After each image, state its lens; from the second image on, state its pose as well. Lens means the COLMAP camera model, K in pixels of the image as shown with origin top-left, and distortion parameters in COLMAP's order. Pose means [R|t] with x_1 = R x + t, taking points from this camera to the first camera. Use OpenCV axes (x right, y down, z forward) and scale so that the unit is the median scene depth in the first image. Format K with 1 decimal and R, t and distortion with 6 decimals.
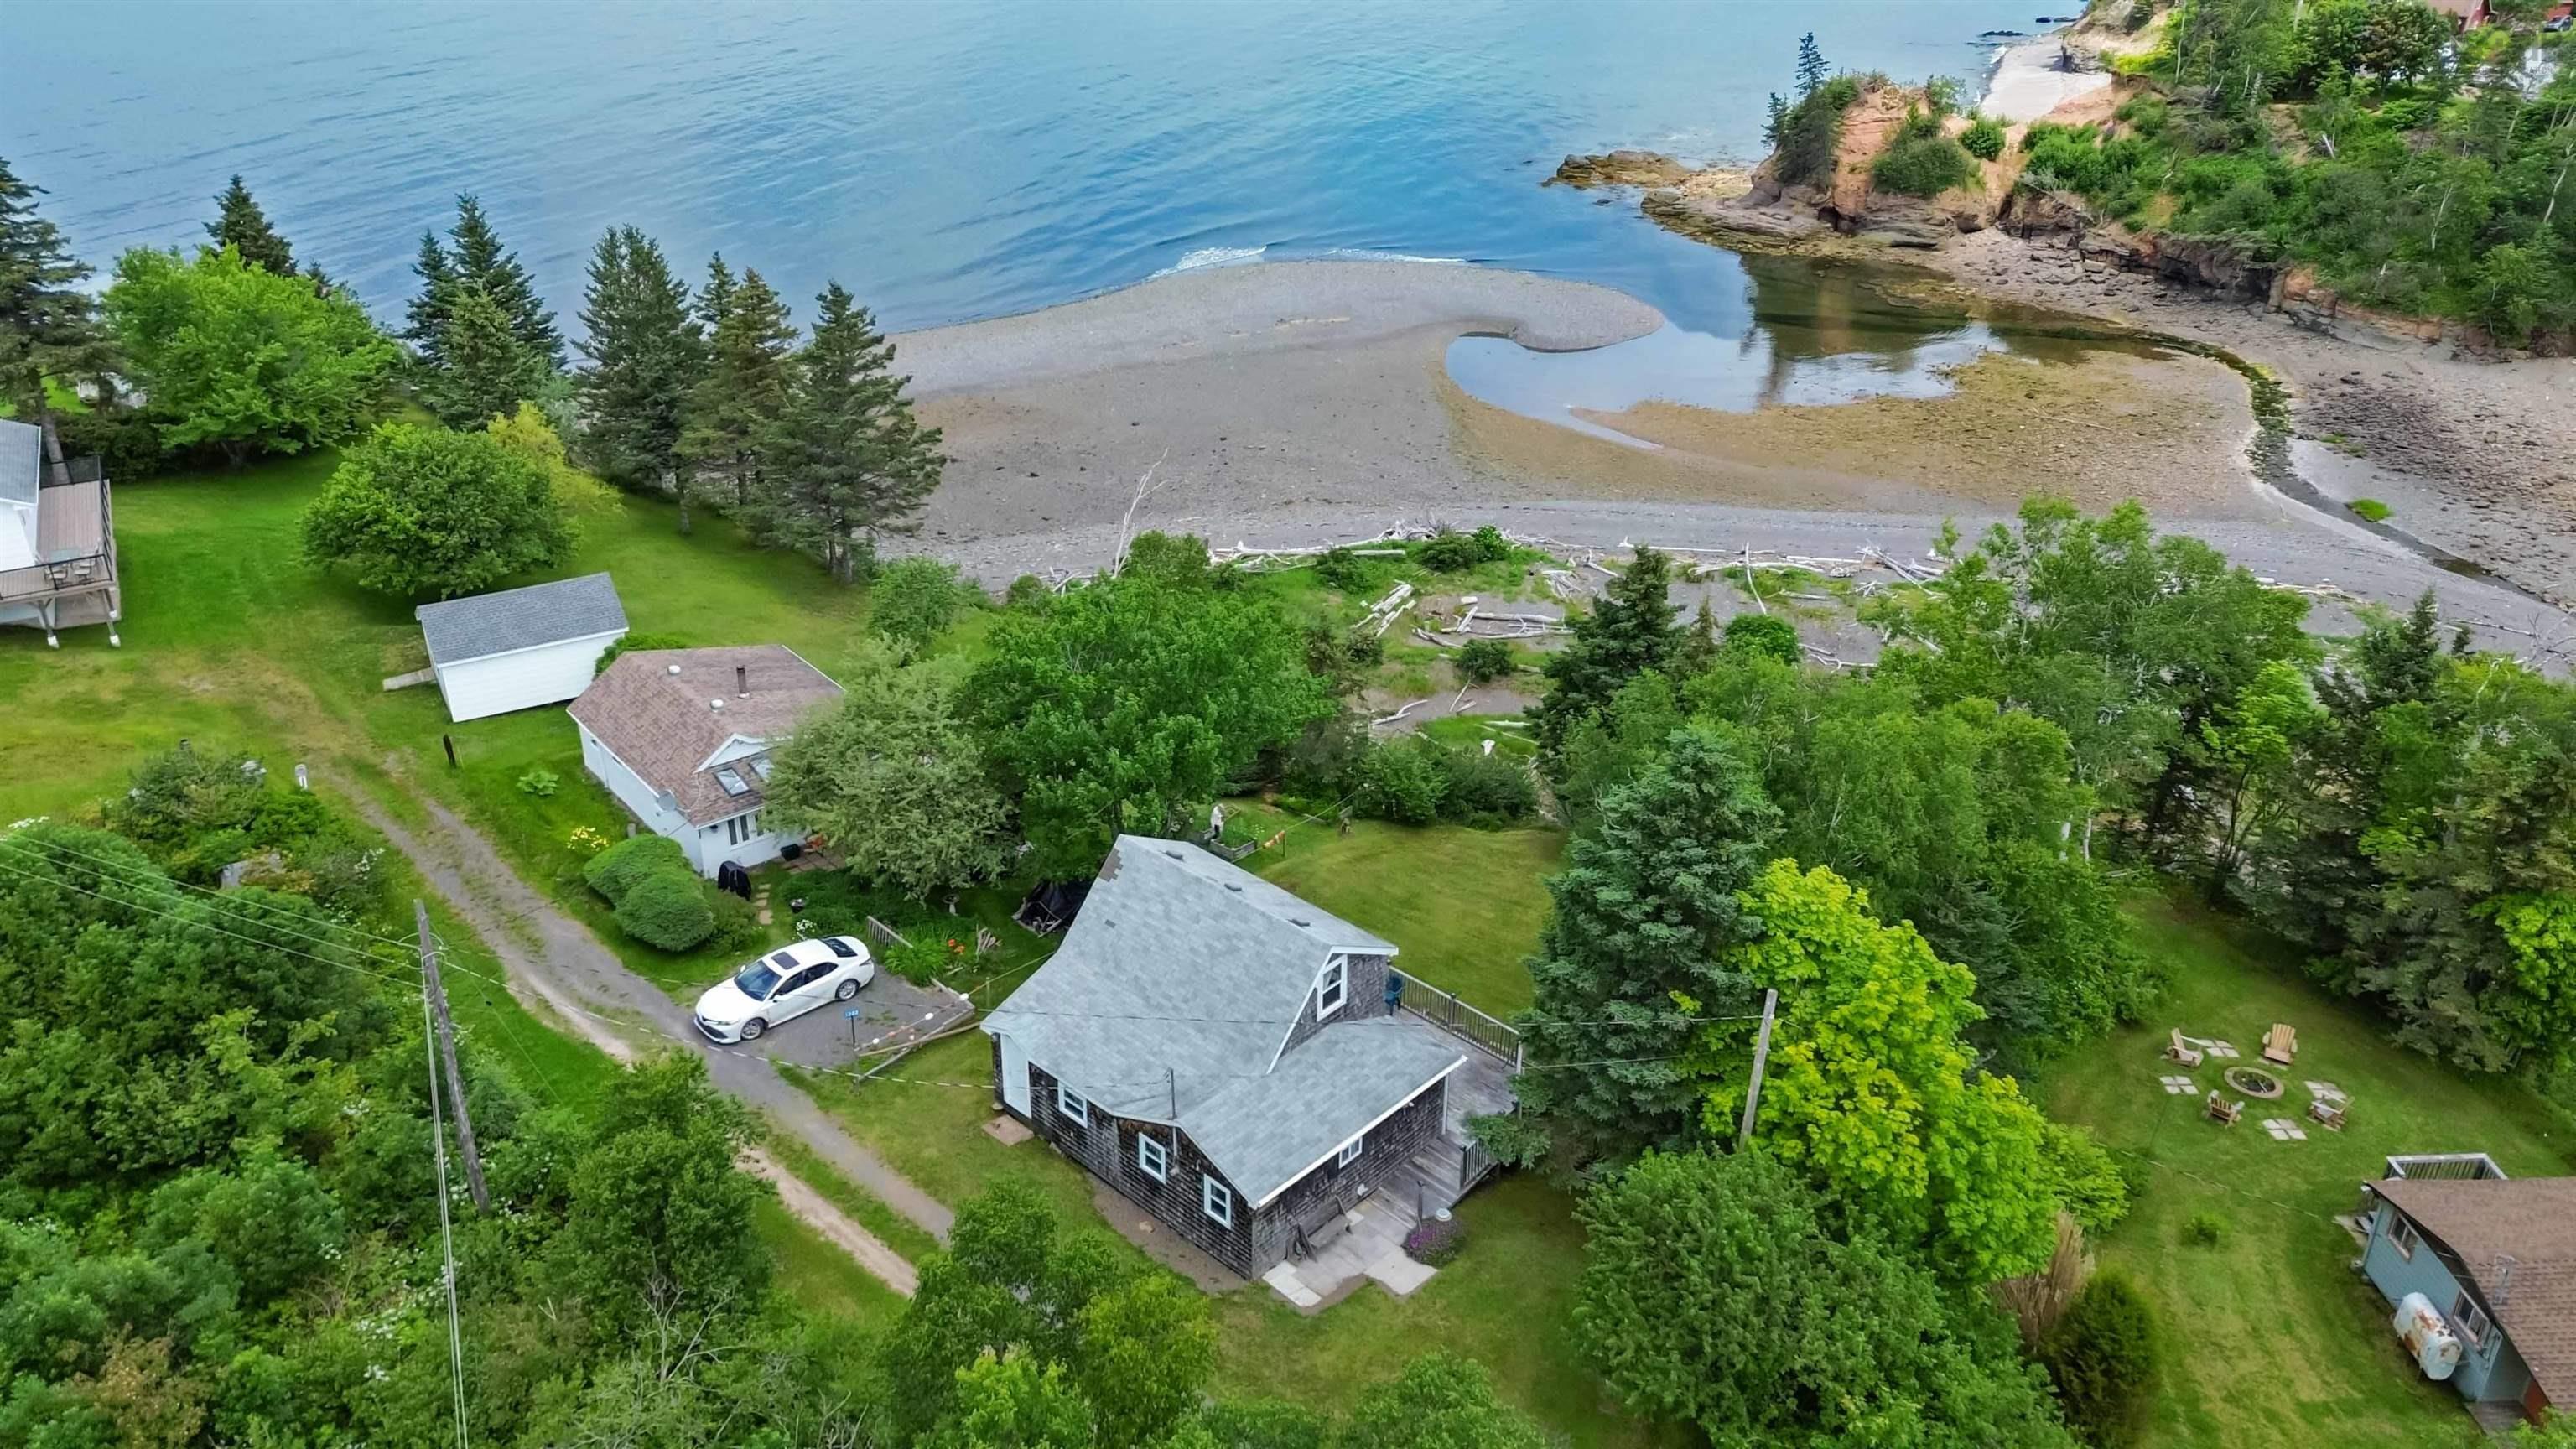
lens RADIAL K [[1811.6, 0, 1281.3], [0, 1811.6, 744.0], [0, 0, 1]] dist [0.065720, -0.040813]
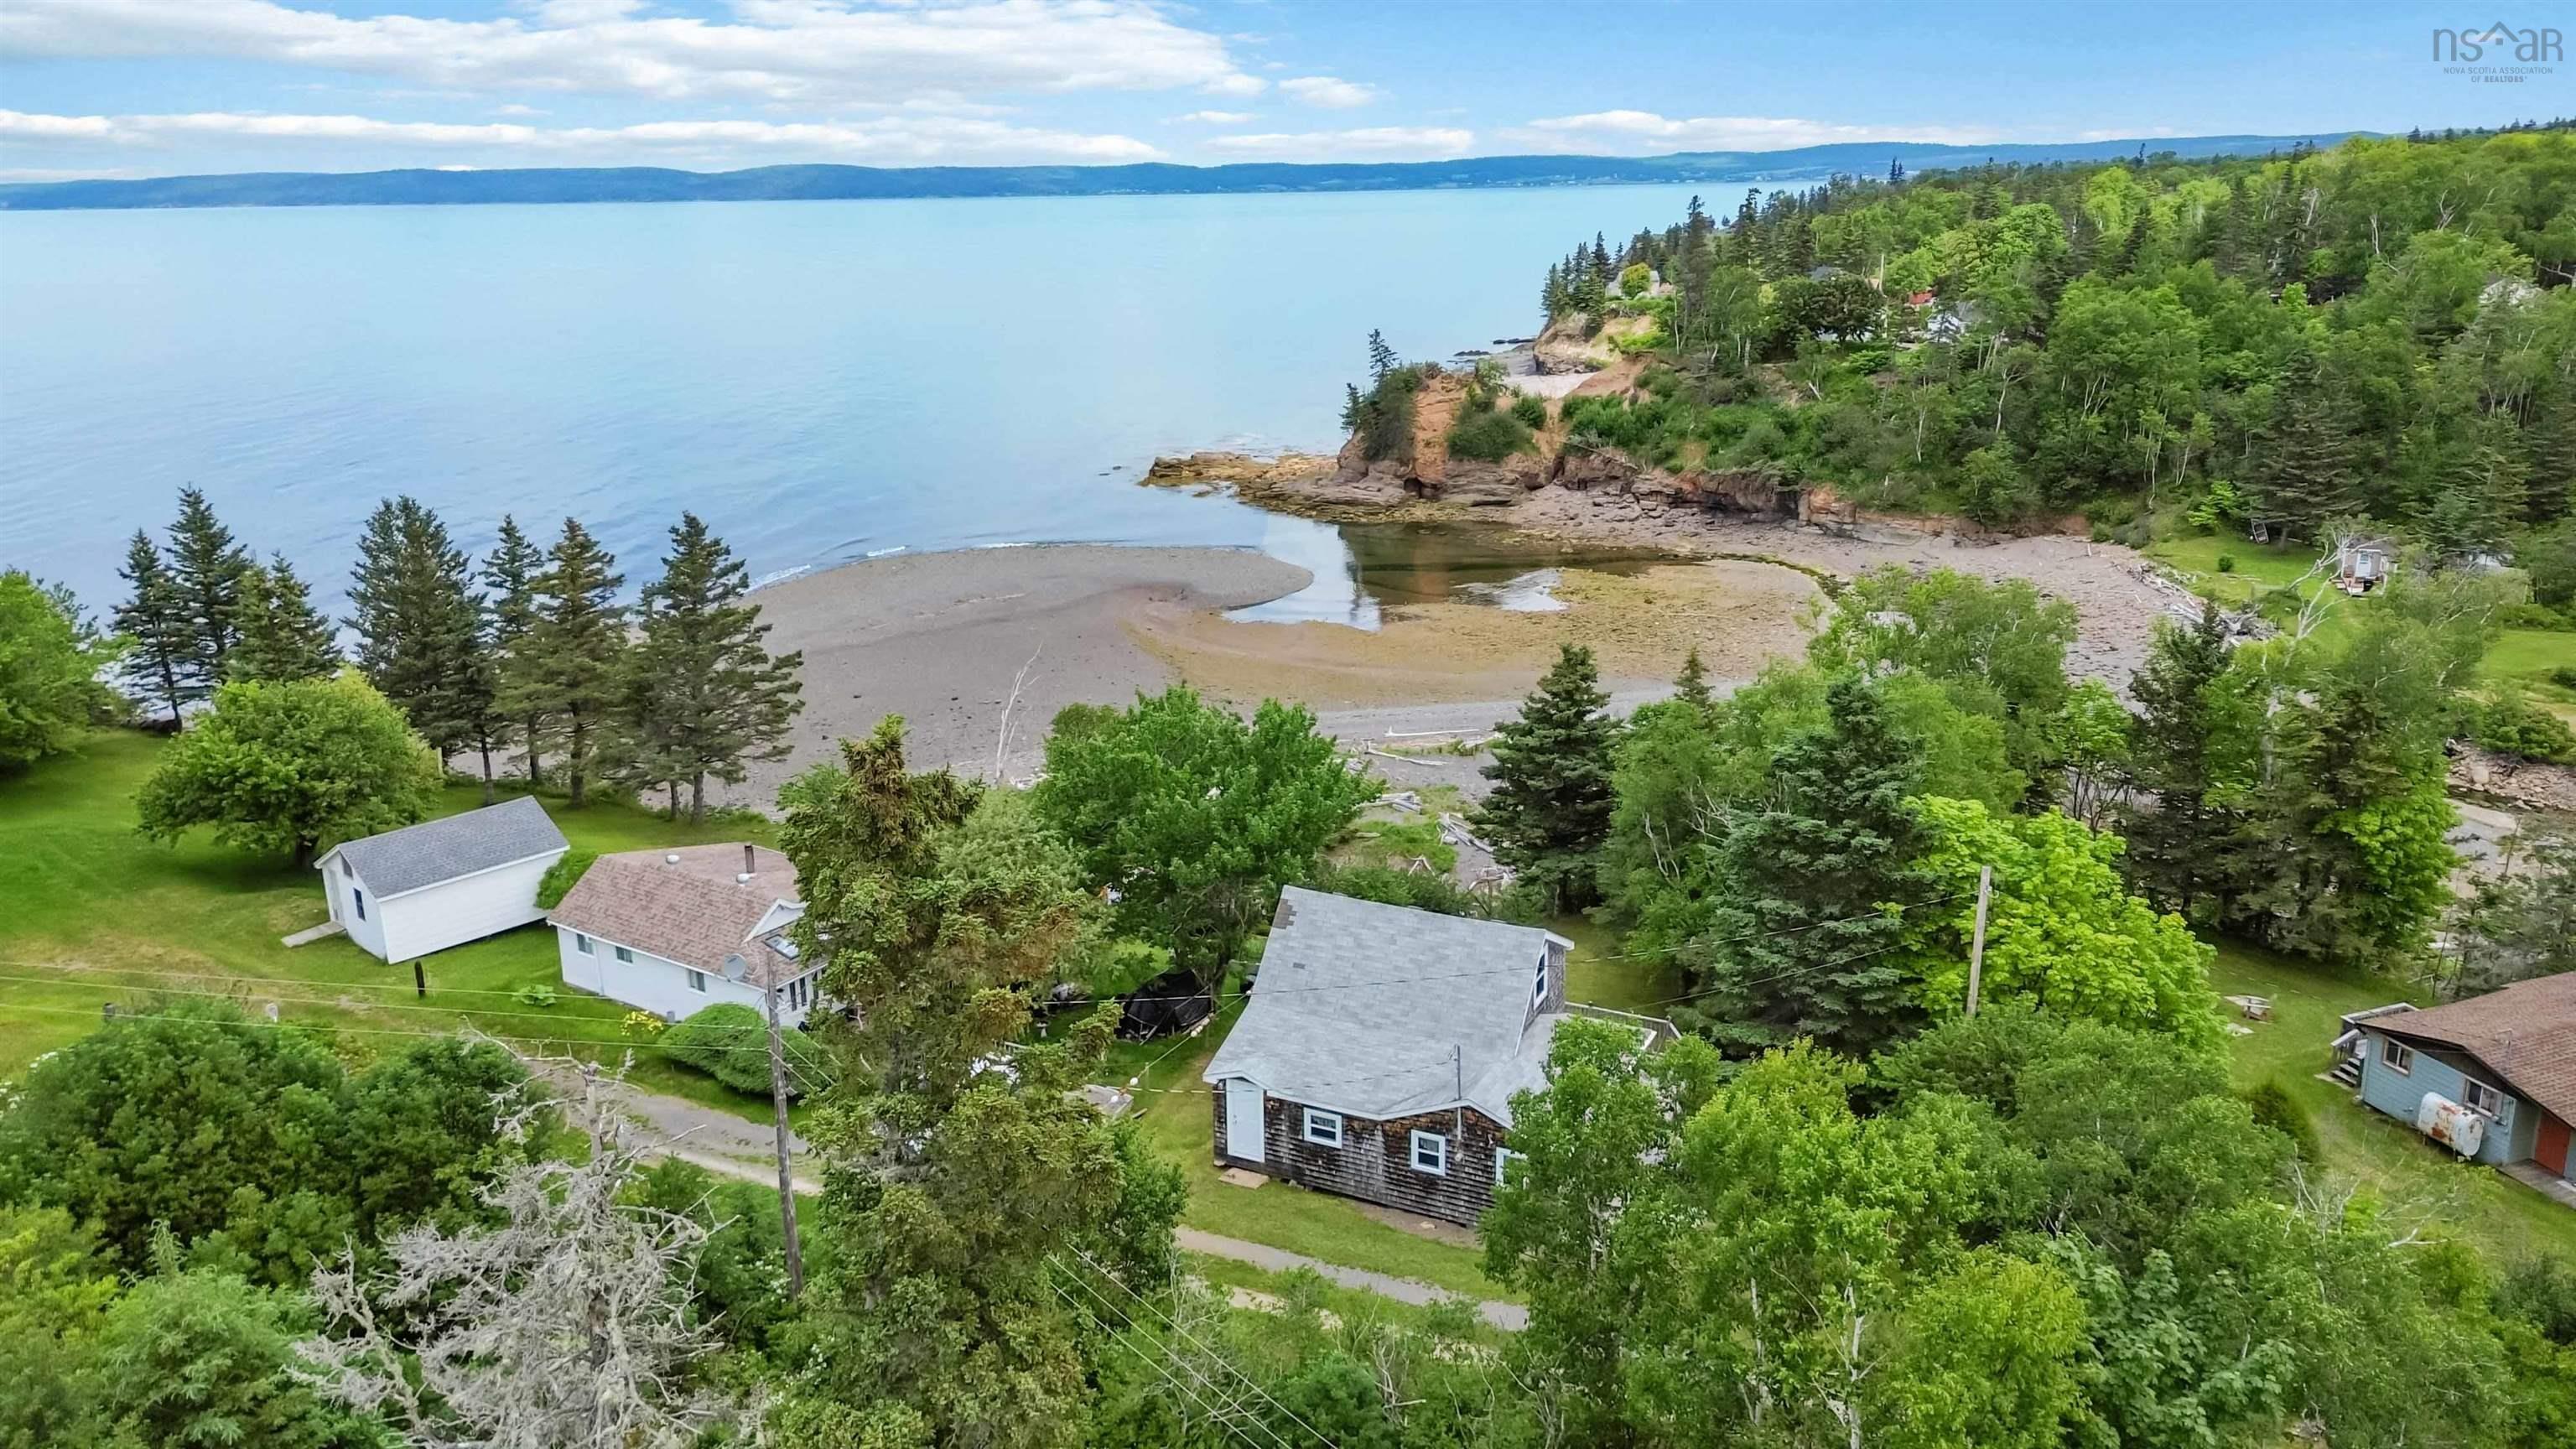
lens RADIAL K [[1811.6, 0, 1278.3], [0, 1811.6, 787.4], [0, 0, 1]] dist [0.065720, -0.040813]
pose [[0.958408, -0.113754, 0.261752, -0.166244], [0.154961, 0.977582, -0.142548, 0.066112], [-0.239669, 0.177180, 0.954550, -0.000958]]
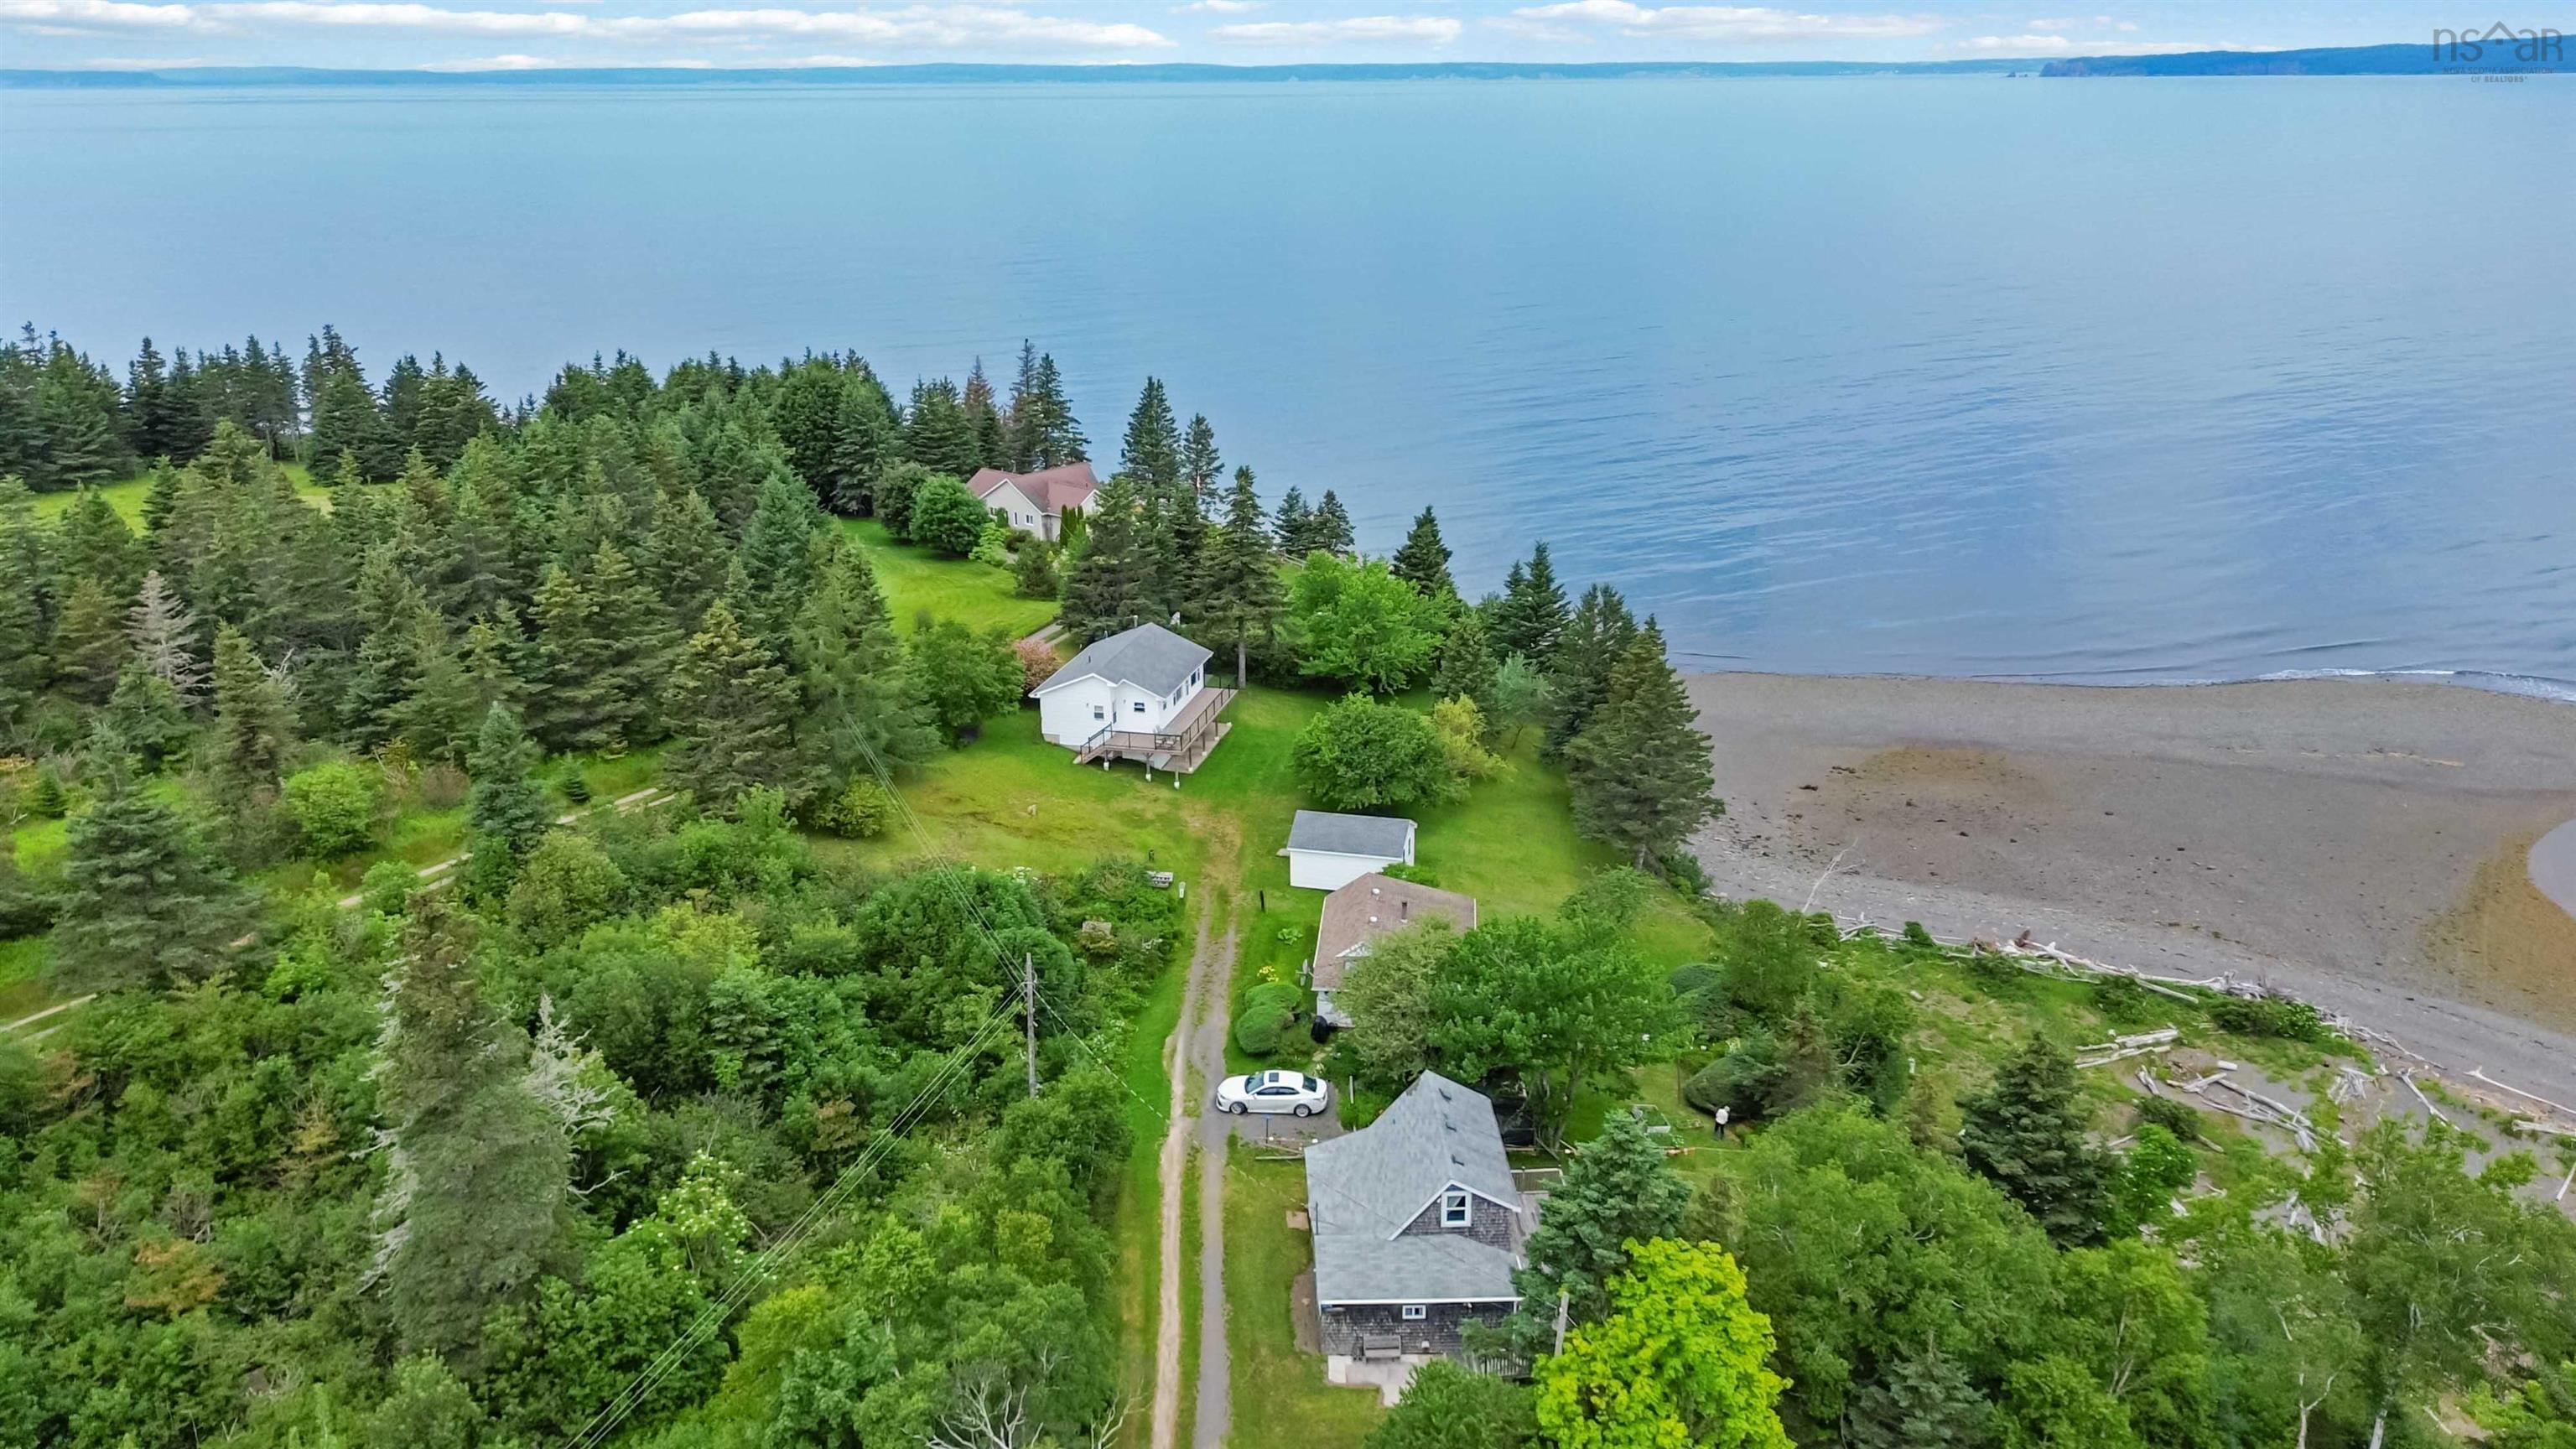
lens RADIAL K [[1811.6, 0, 1294.9], [0, 1811.6, 729.2], [0, 0, 1]] dist [0.065720, -0.040813]
pose [[0.714139, 0.226872, -0.662219, 0.360474], [-0.315825, 0.948690, -0.015571, -0.075576], [0.624707, 0.220265, 0.749149, -0.127855]]
